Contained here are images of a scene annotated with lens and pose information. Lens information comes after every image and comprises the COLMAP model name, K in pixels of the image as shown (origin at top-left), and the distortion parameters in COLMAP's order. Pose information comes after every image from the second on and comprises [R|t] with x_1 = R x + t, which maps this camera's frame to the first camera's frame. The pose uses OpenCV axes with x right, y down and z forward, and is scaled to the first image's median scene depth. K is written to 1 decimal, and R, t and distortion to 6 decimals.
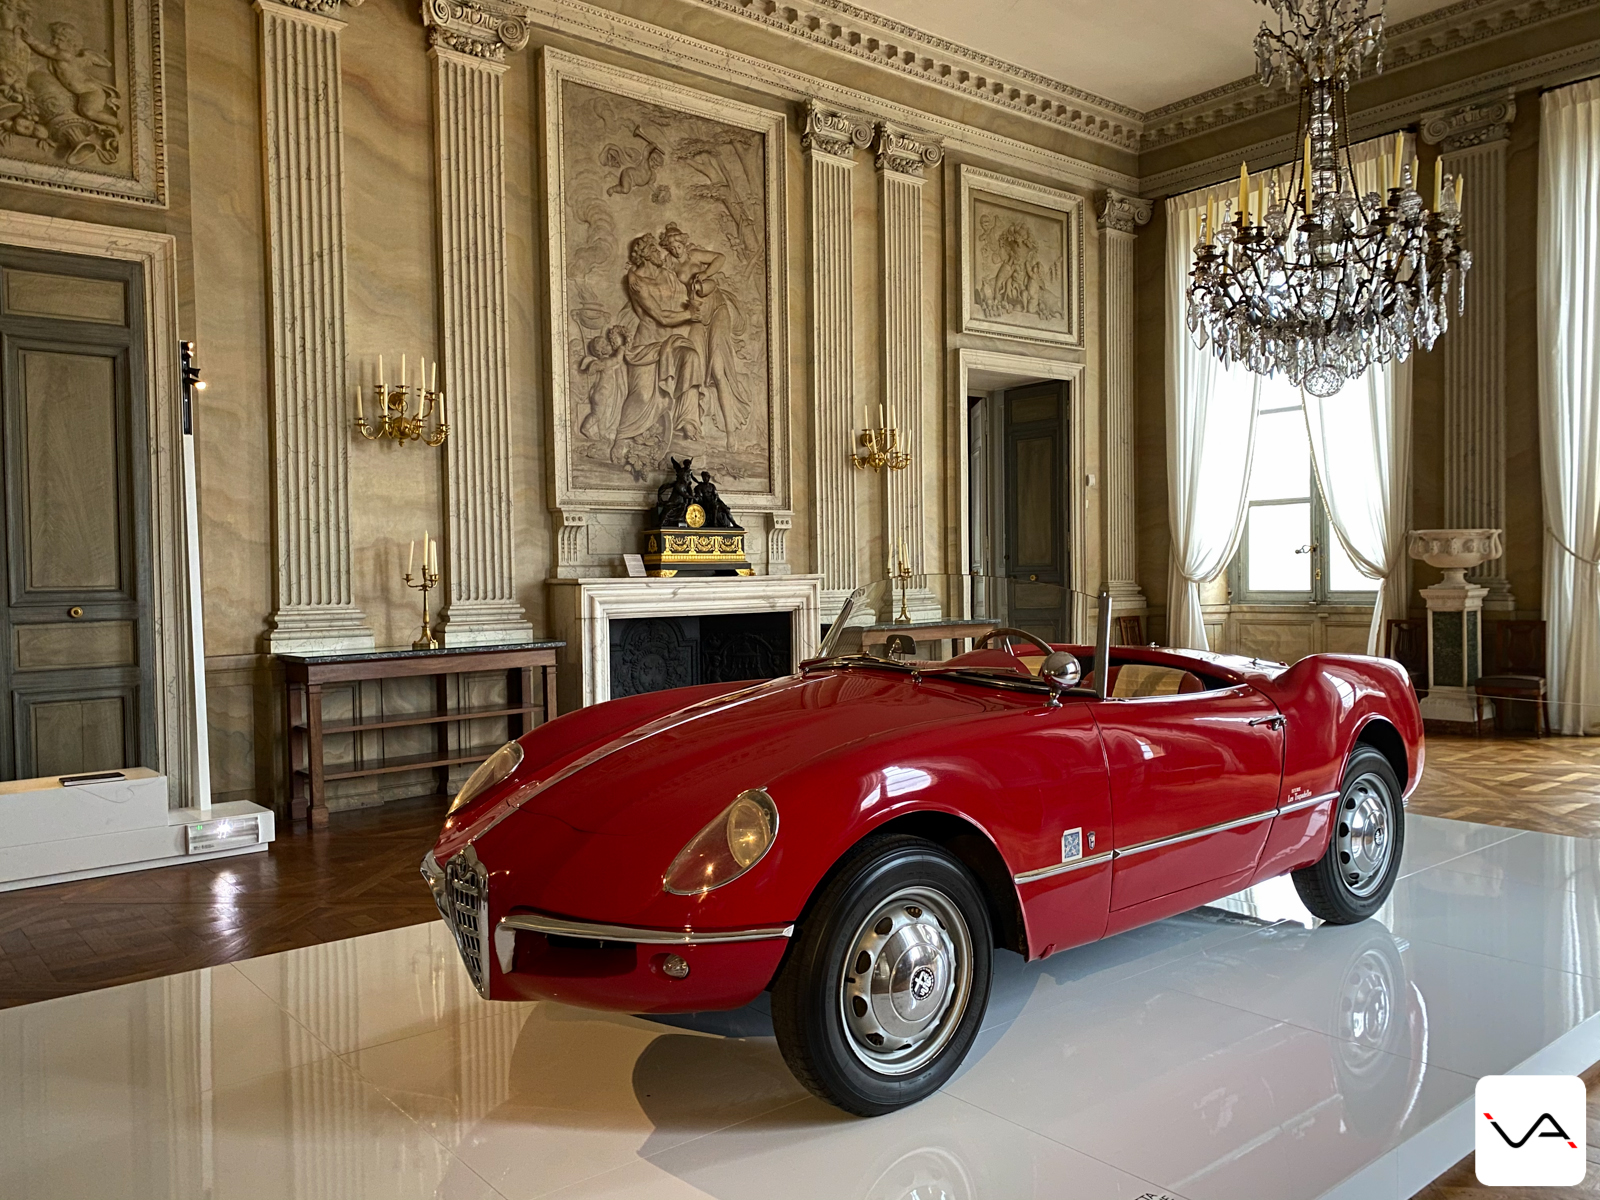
lens RADIAL K [[1212.4, 0, 786.8], [0, 1212.4, 636.4], [0, 0, 1]] dist [0.020427, -0.025694]
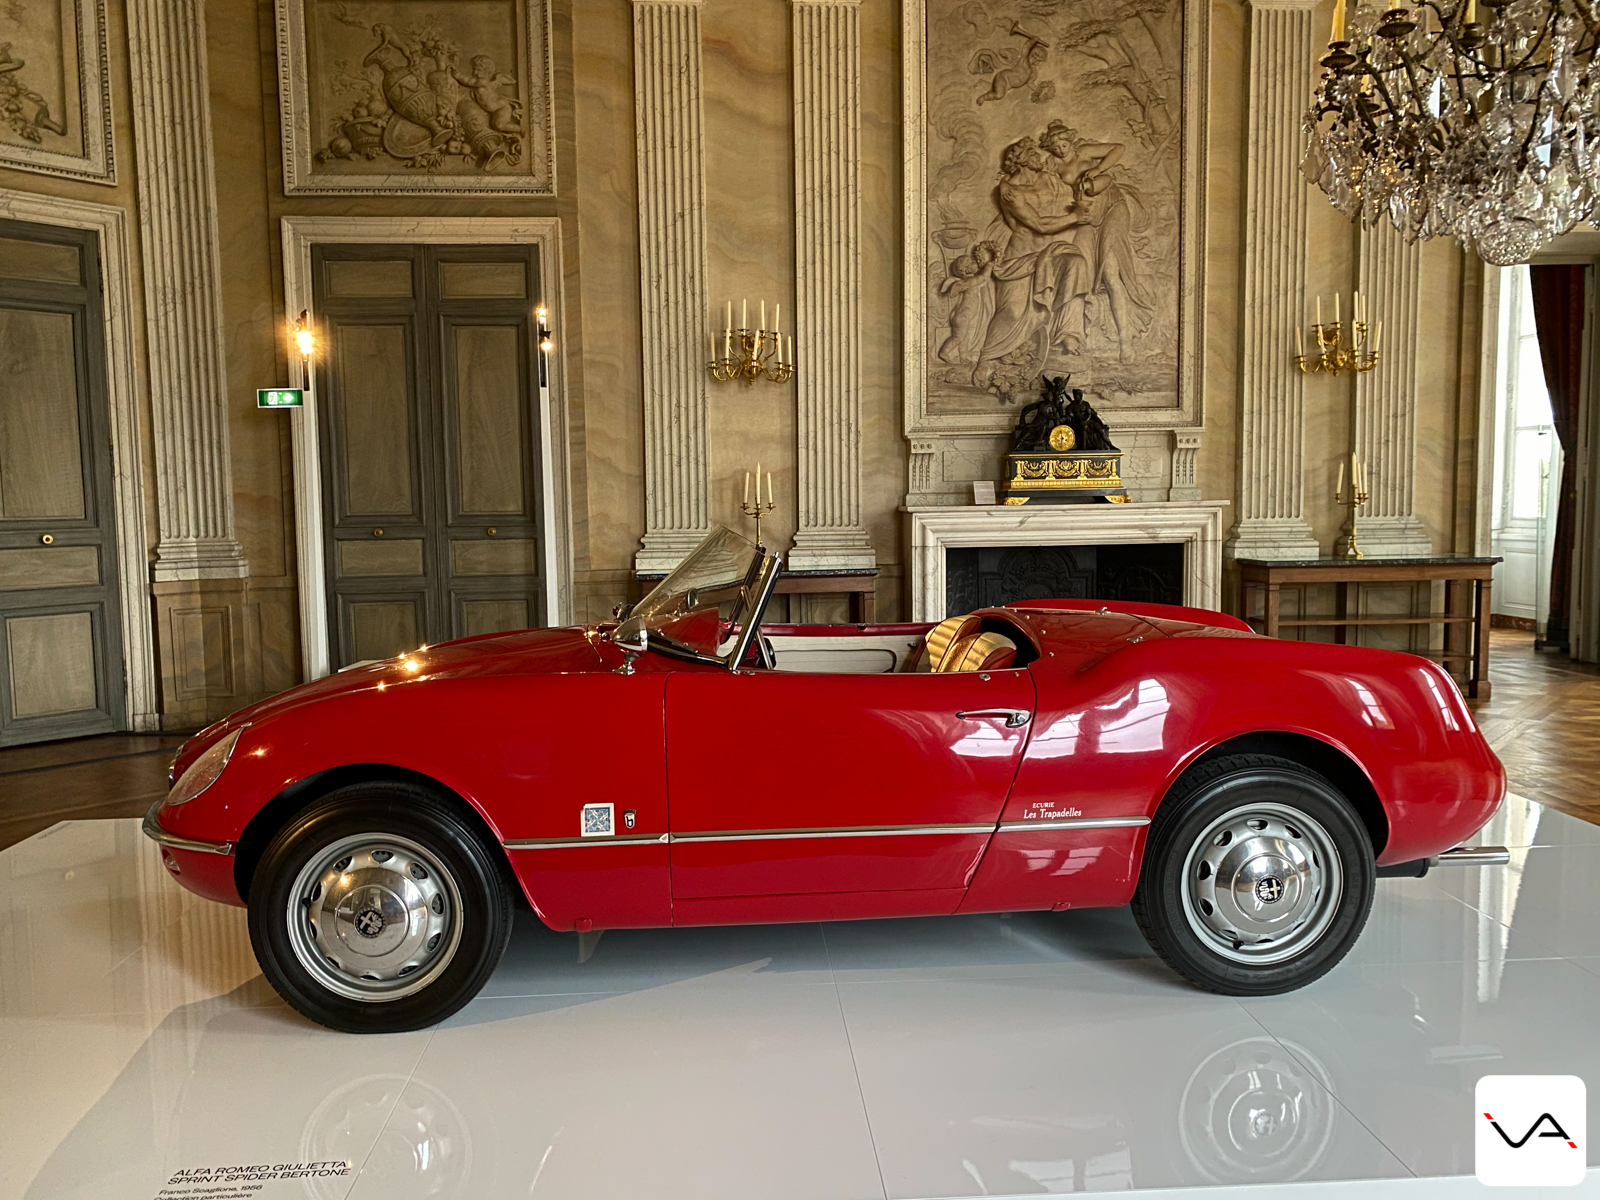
lens RADIAL K [[1212.4, 0, 809.1], [0, 1212.4, 633.1], [0, 0, 1]] dist [0.020427, -0.025694]
pose [[0.812525, 0.068504, -0.578887, 0.360071], [-0.027534, 0.996473, 0.079274, -0.020990], [0.582275, -0.048473, 0.811545, 0.133226]]
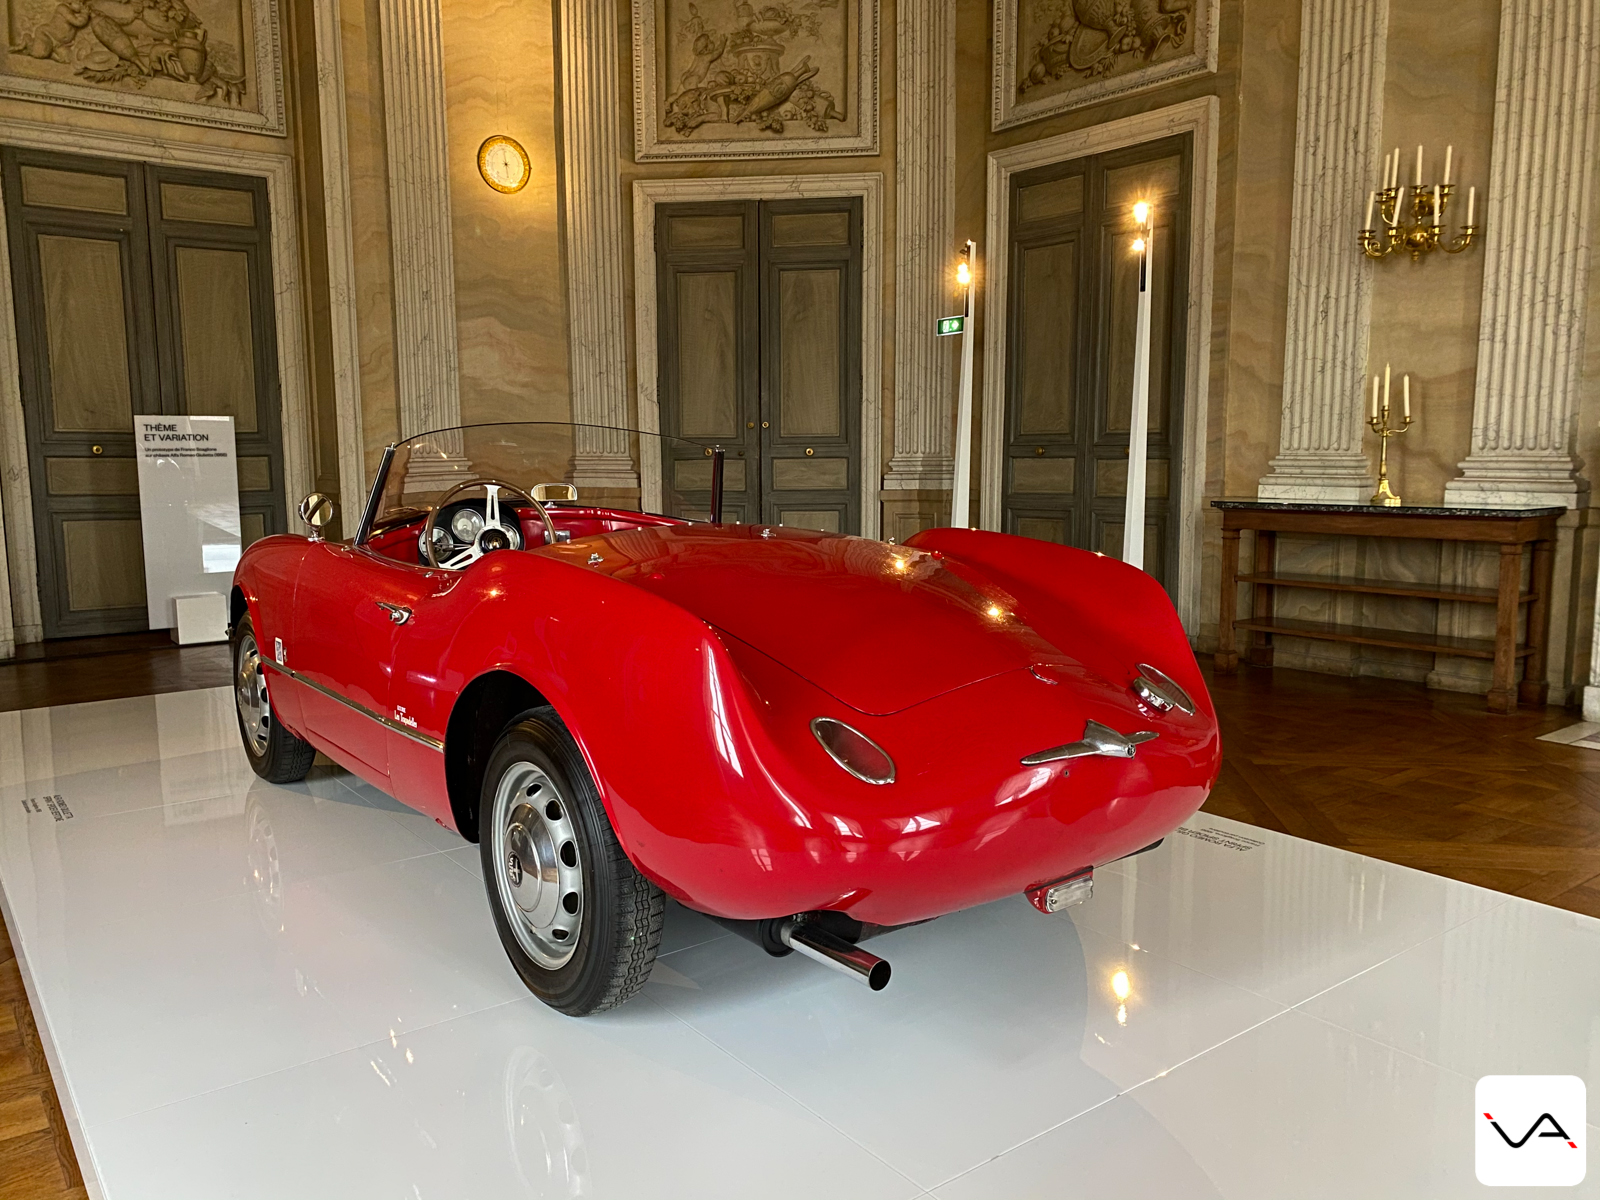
lens RADIAL K [[1212.4, 0, 774.6], [0, 1212.4, 609.6], [0, 0, 1]] dist [0.020427, -0.025694]
pose [[-0.036752, 0.150471, -0.987931, 0.539114], [-0.039403, 0.987612, 0.151888, -0.028961], [0.998547, 0.044510, -0.030367, 0.583432]]
